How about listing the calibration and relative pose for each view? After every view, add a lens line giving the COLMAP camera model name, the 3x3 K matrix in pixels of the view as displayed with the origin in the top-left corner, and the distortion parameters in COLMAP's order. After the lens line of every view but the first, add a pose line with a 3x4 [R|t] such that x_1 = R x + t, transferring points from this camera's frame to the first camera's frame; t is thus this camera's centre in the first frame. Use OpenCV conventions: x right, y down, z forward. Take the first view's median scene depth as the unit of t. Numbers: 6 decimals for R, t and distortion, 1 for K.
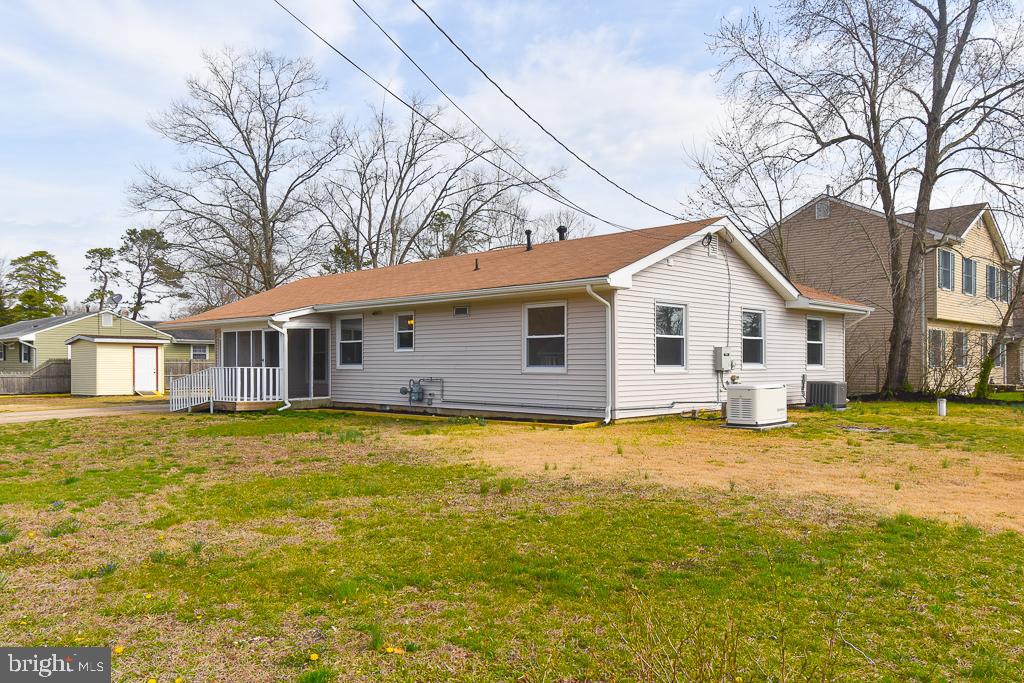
lens RADIAL K [[774.6, 0, 512.3], [0, 774.6, 366.7], [0, 0, 1]] dist [0.010834, -0.000044]
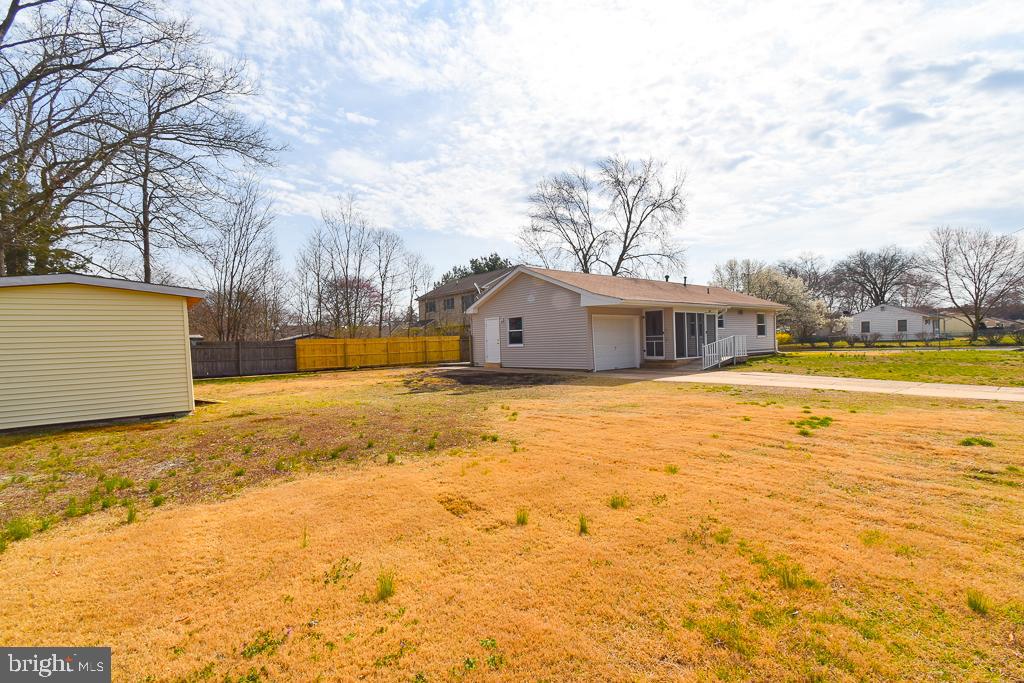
lens RADIAL K [[477.1, 0, 511.3], [0, 477.1, 340.8], [0, 0, 1]] dist [0.023863, -0.023807]
pose [[0.109130, 0.007626, 0.993998, -1.428659], [0.031440, 0.999444, -0.011119, 0.008297], [-0.993530, 0.032464, 0.108829, 1.370978]]
